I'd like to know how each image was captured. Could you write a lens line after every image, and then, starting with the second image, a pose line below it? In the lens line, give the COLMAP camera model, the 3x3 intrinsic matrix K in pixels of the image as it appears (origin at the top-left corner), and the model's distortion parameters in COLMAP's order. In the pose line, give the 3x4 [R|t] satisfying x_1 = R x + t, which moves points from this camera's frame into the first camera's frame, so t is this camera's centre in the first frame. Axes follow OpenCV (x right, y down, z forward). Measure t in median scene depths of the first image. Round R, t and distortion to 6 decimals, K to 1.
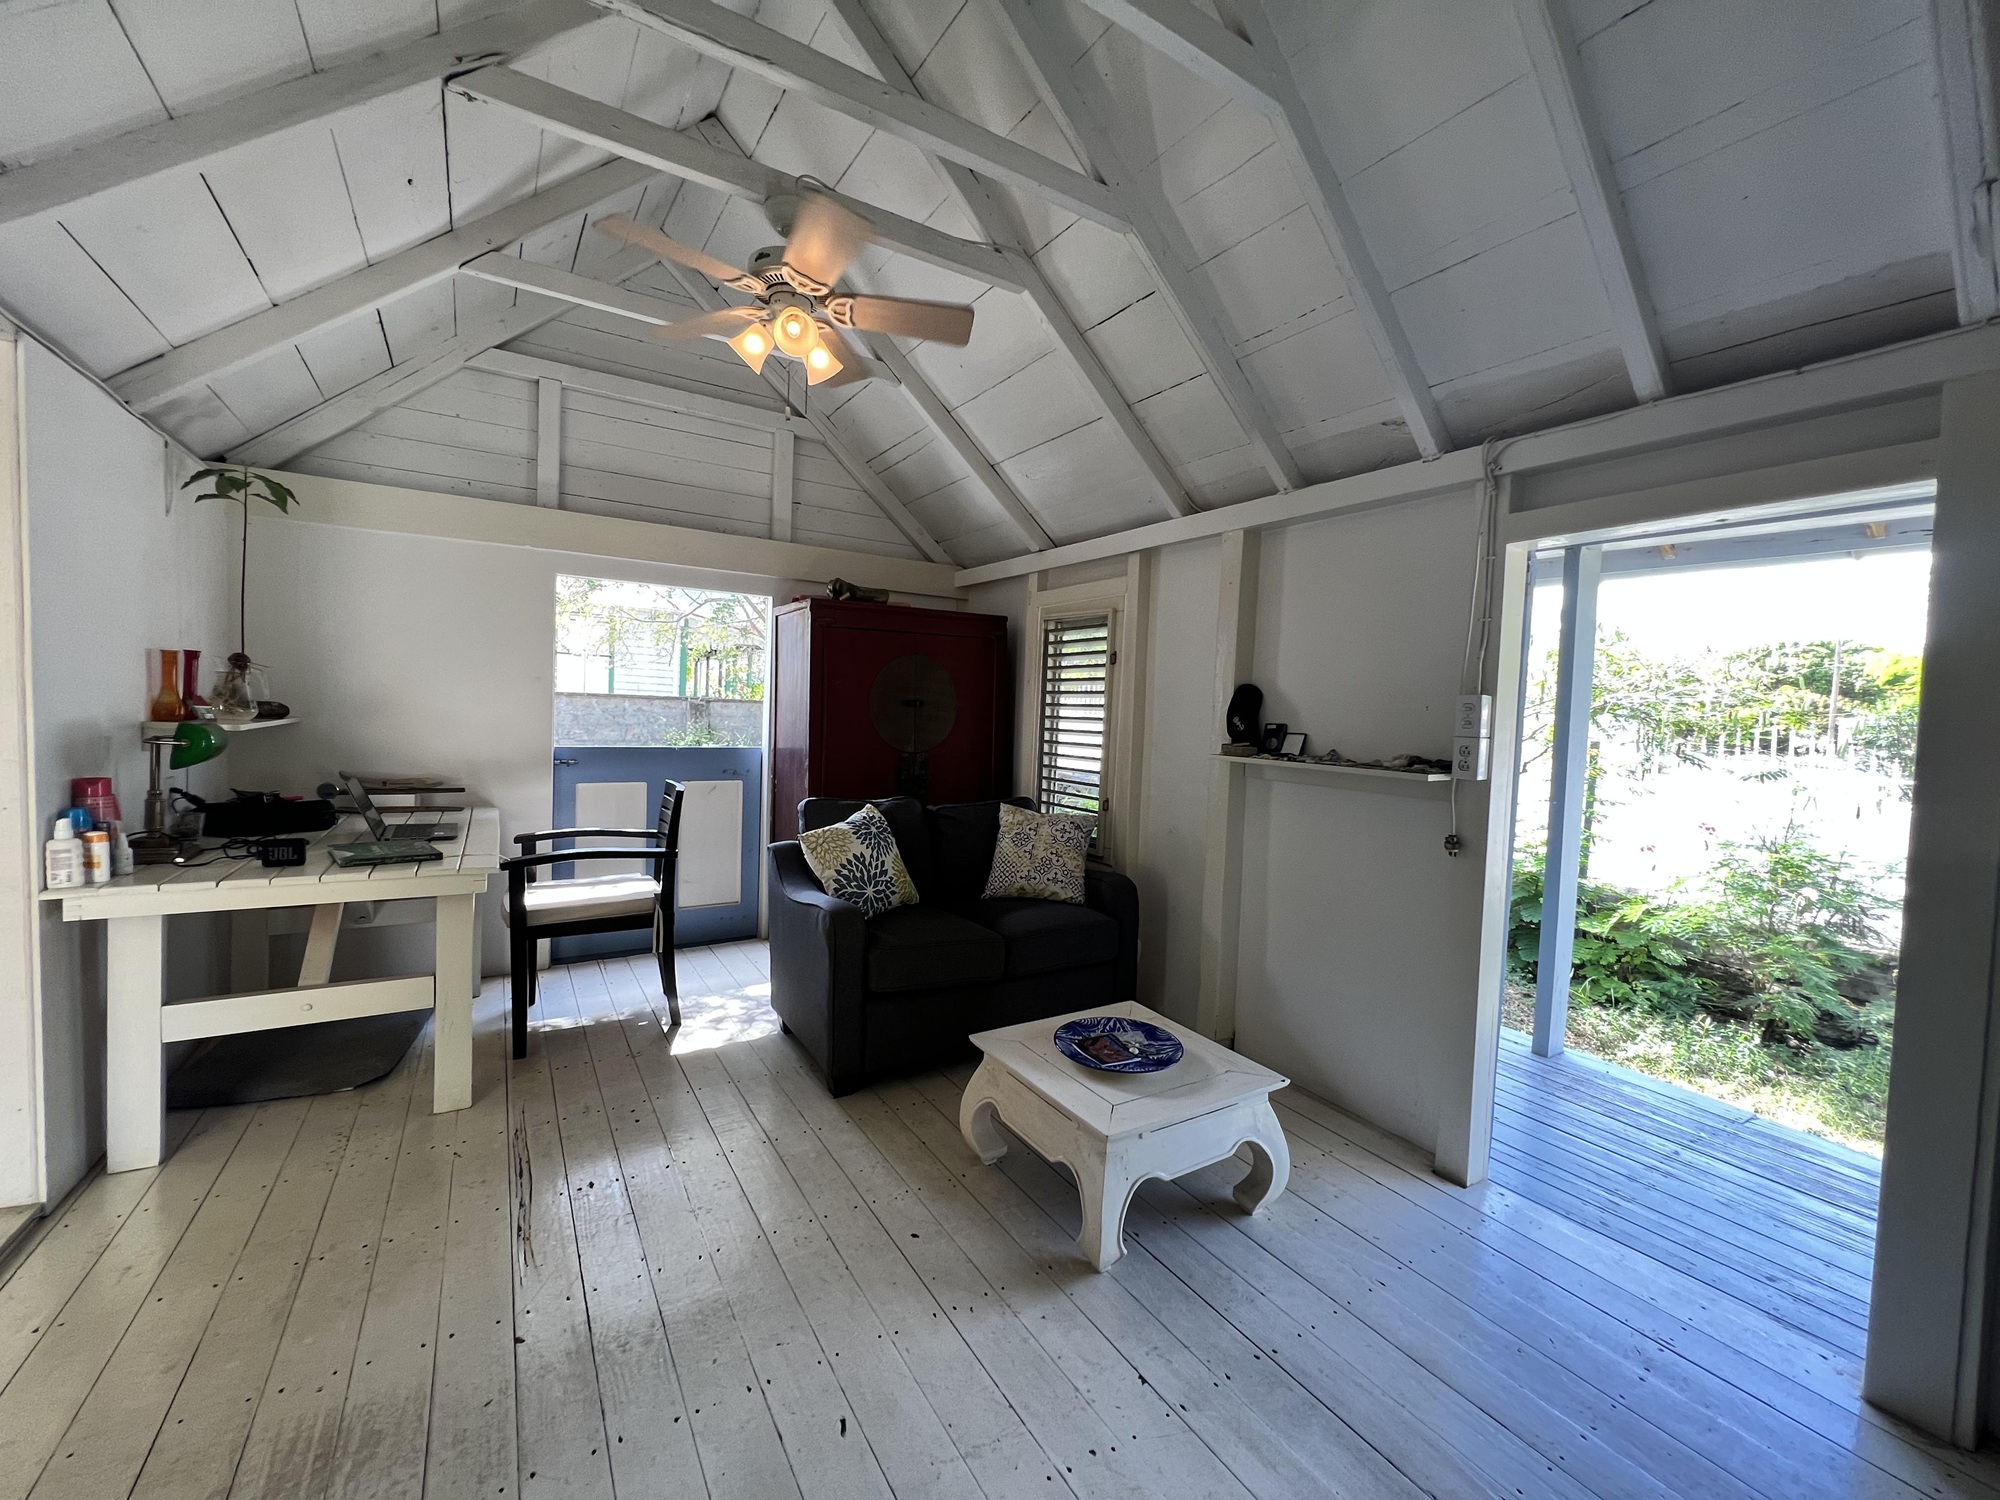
lens RADIAL K [[803.9, 0, 993.8], [0, 803.9, 747.5], [0, 0, 1]] dist [-0.001273, 0.000408]
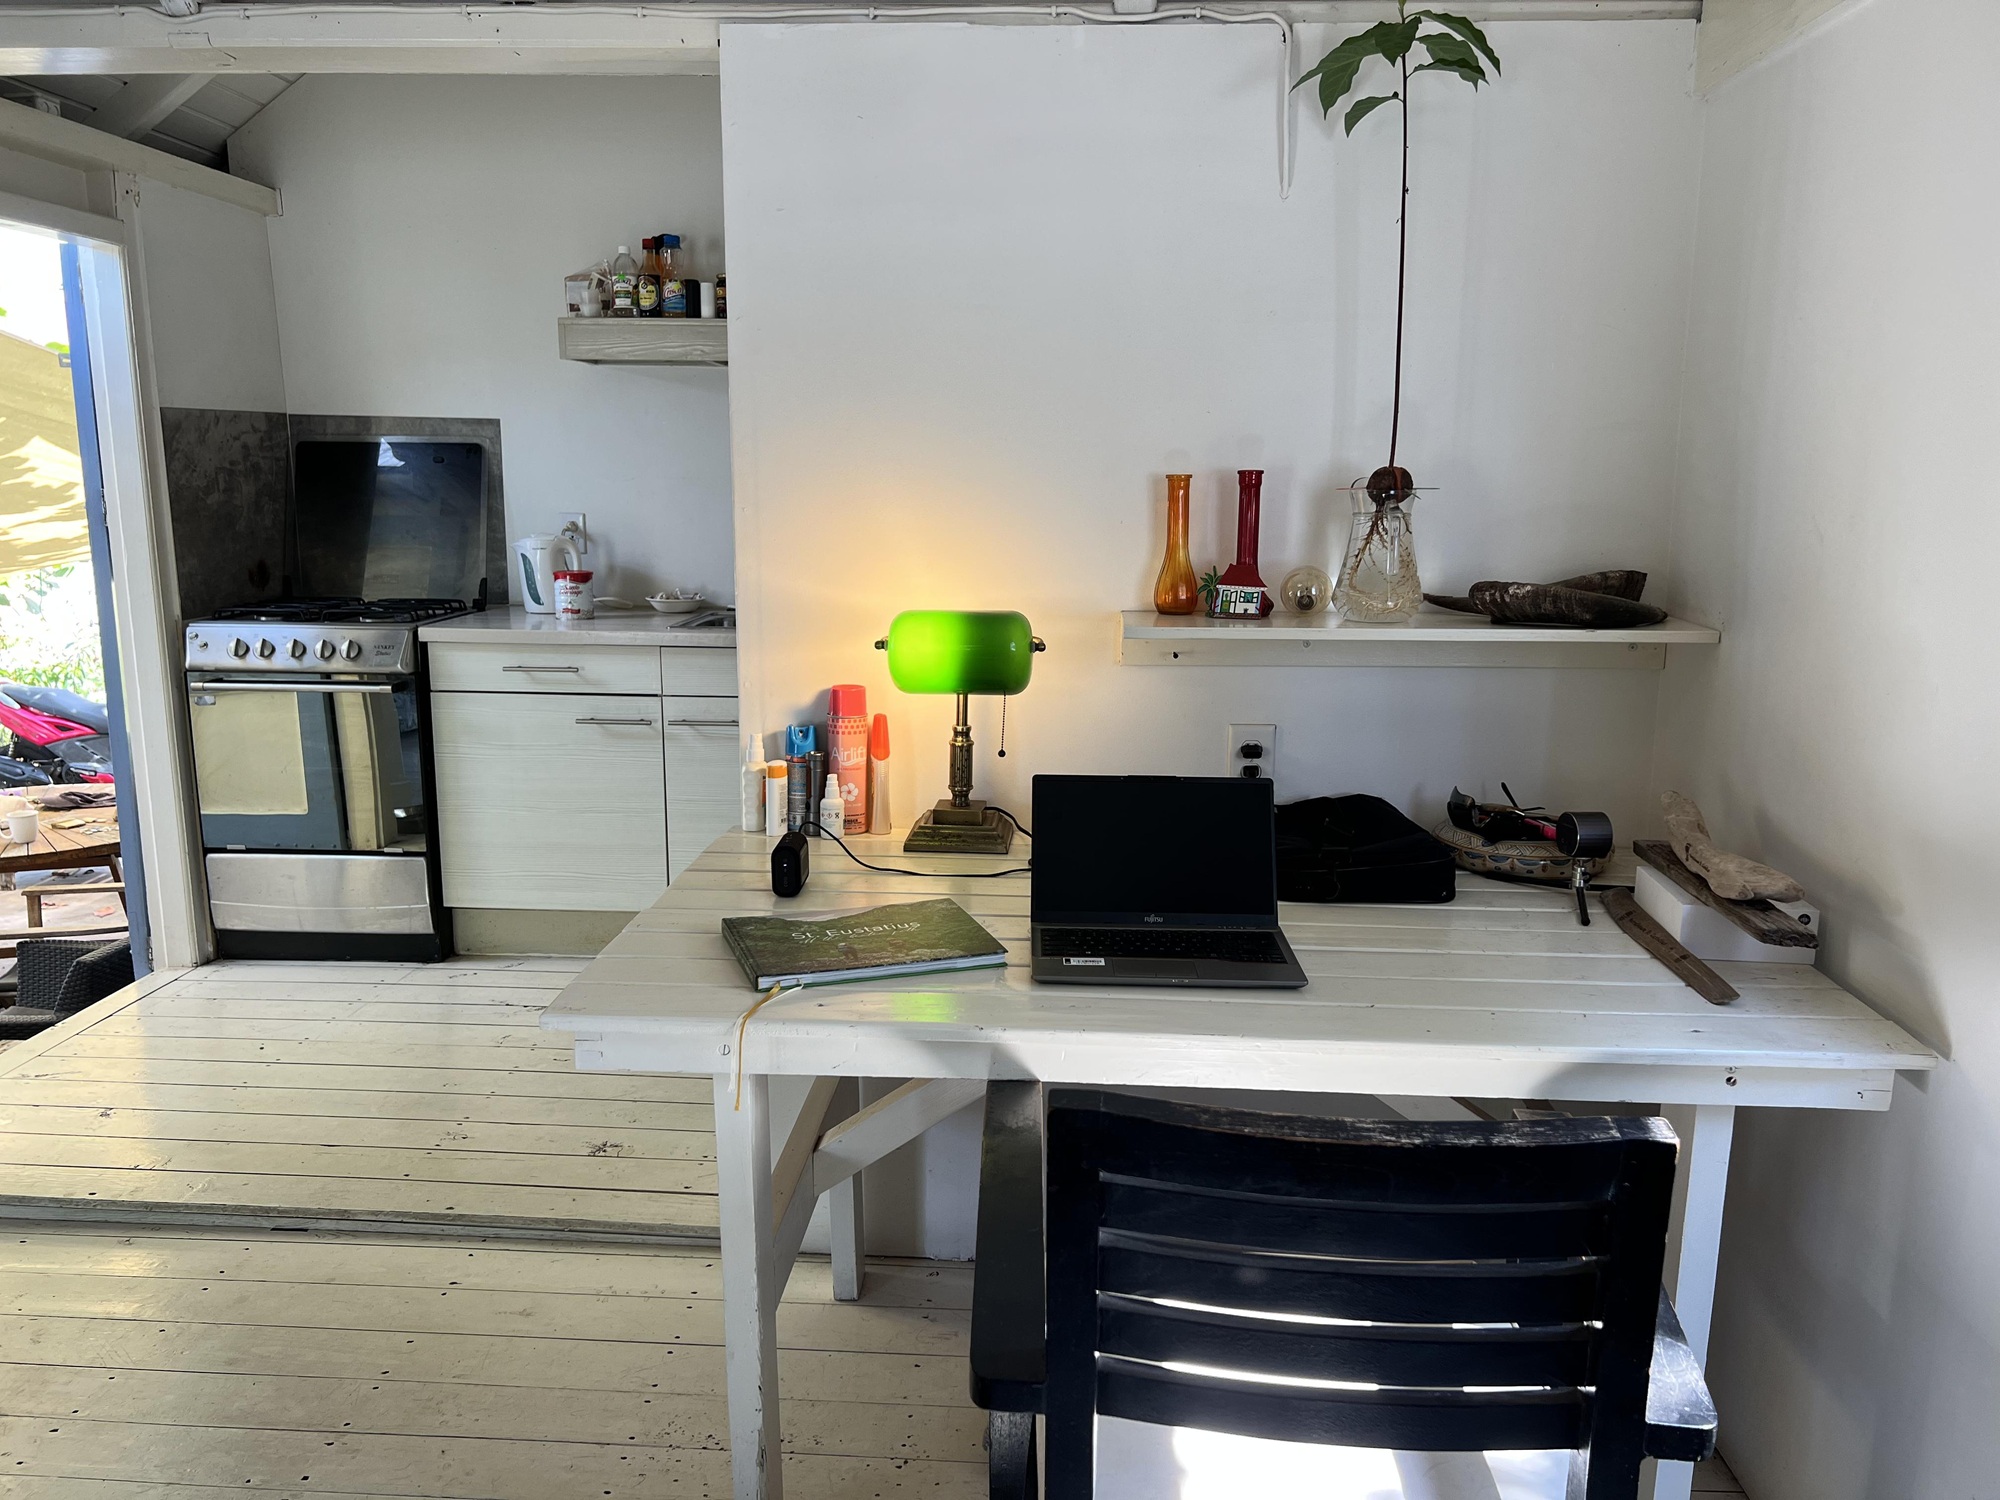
lens RADIAL K [[1510.5, 0, 1009.4], [0, 1510.5, 757.2], [0, 0, 1]] dist [0.032168, -0.029258]
pose [[-0.564481, 0.114039, -0.817530, -0.148598], [-0.065220, 0.981153, 0.181896, -0.110200], [0.822865, 0.155996, -0.546405, 1.431047]]
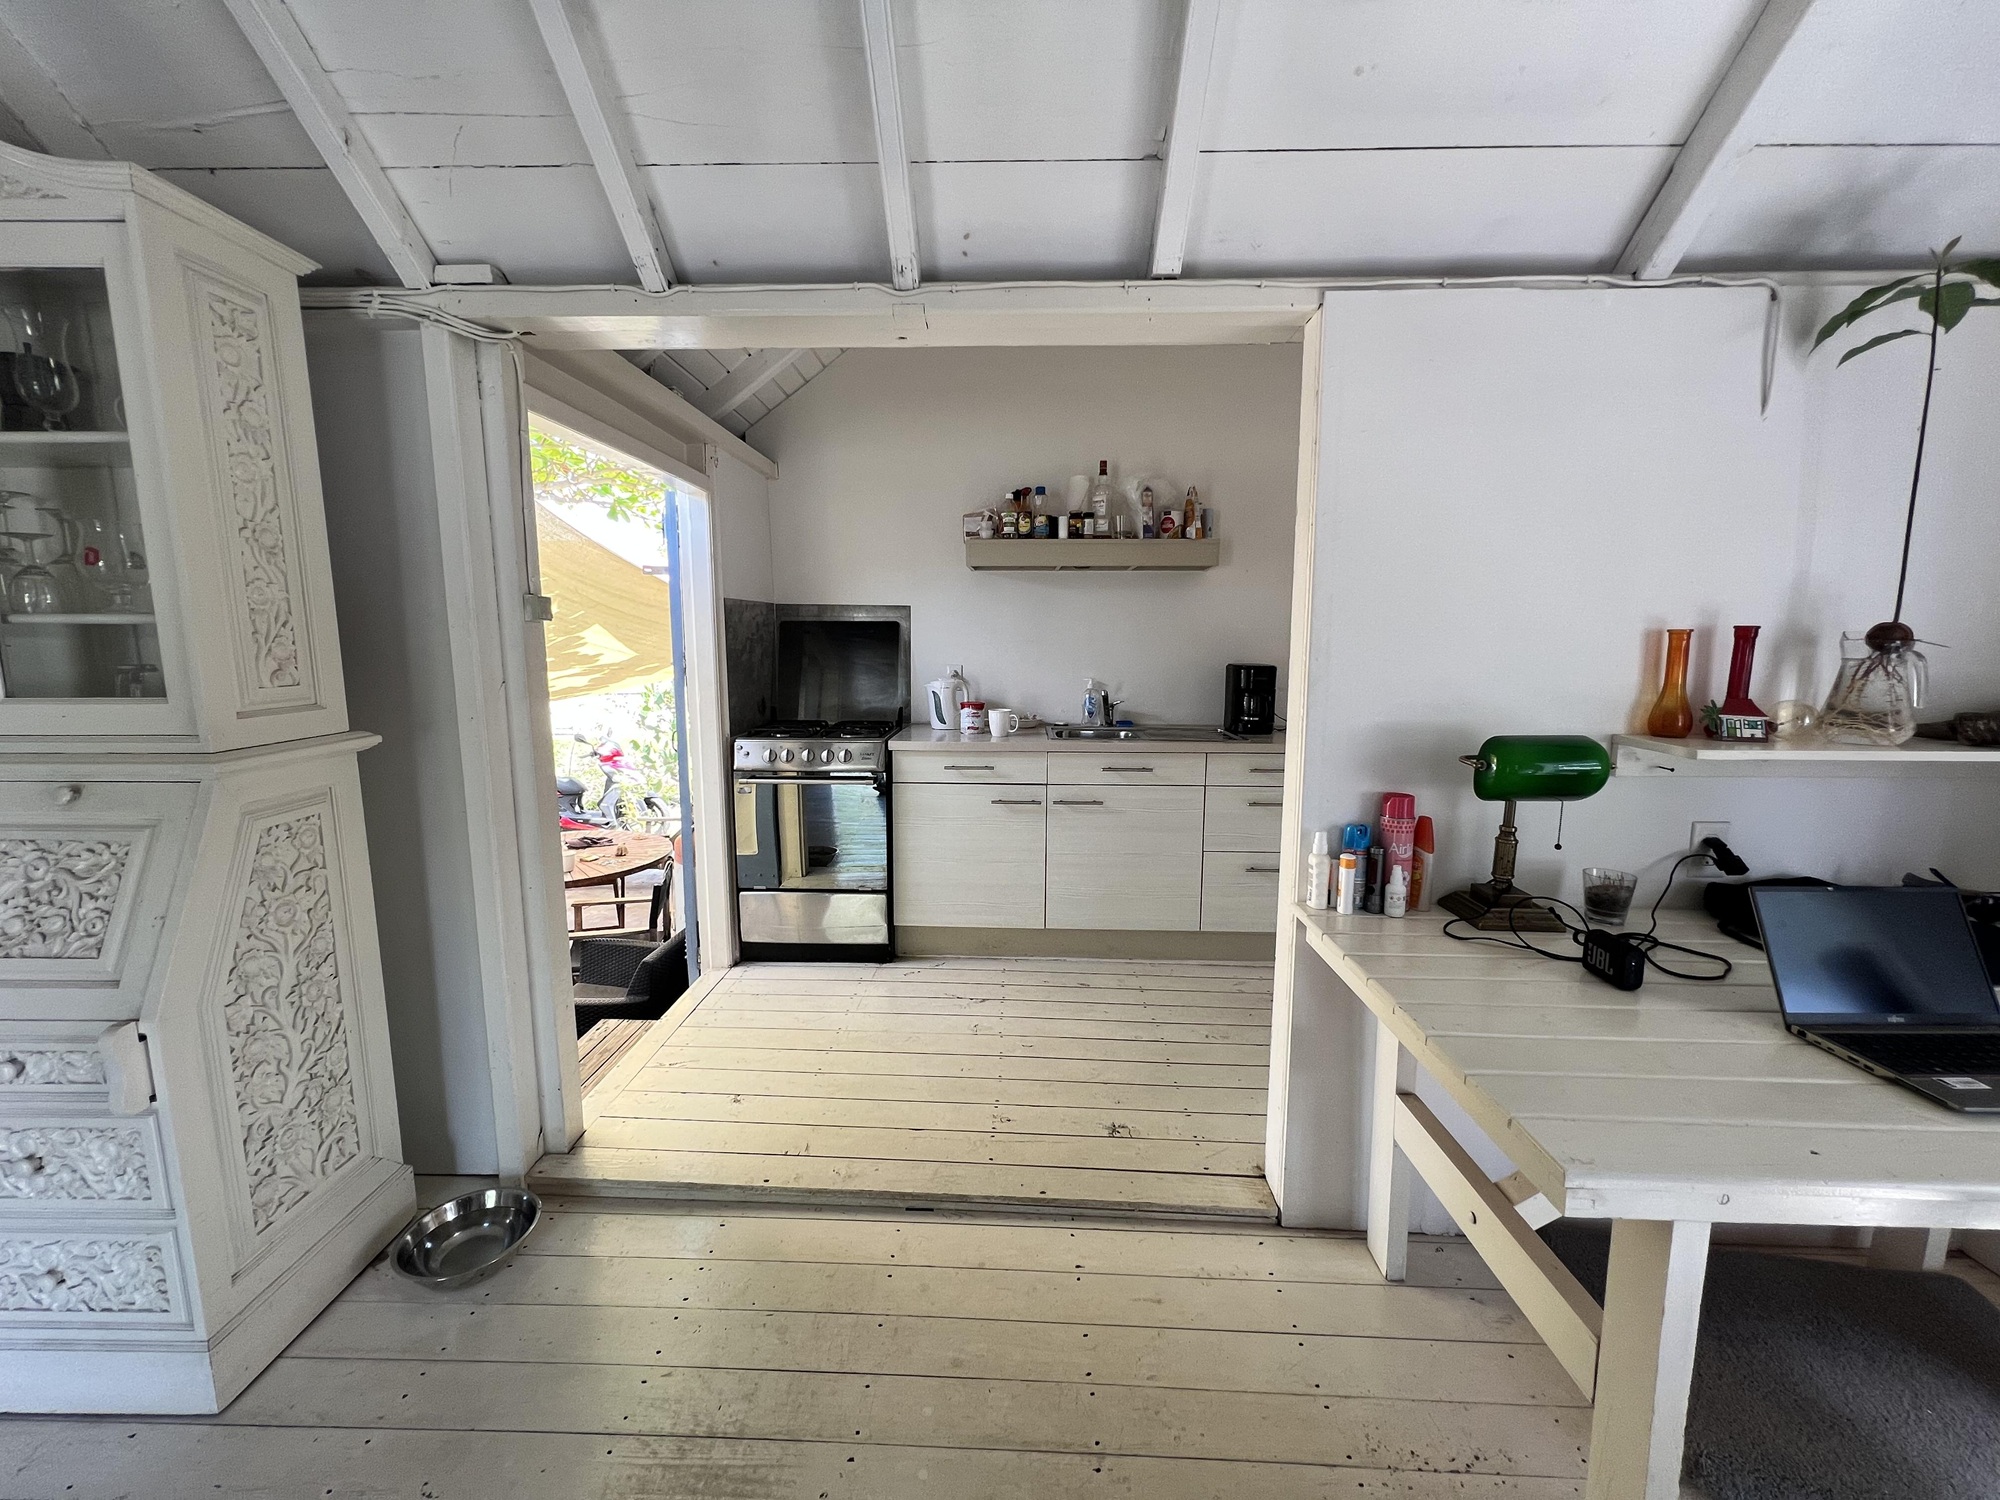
lens RADIAL K [[803.9, 0, 989.9], [0, 803.9, 744.4], [0, 0, 1]] dist [-0.001273, 0.000408]
pose [[-0.557781, 0.069331, -0.827087, -0.154335], [-0.057887, 0.990829, 0.122096, -0.073939], [0.827967, 0.115980, -0.548652, 0.880751]]
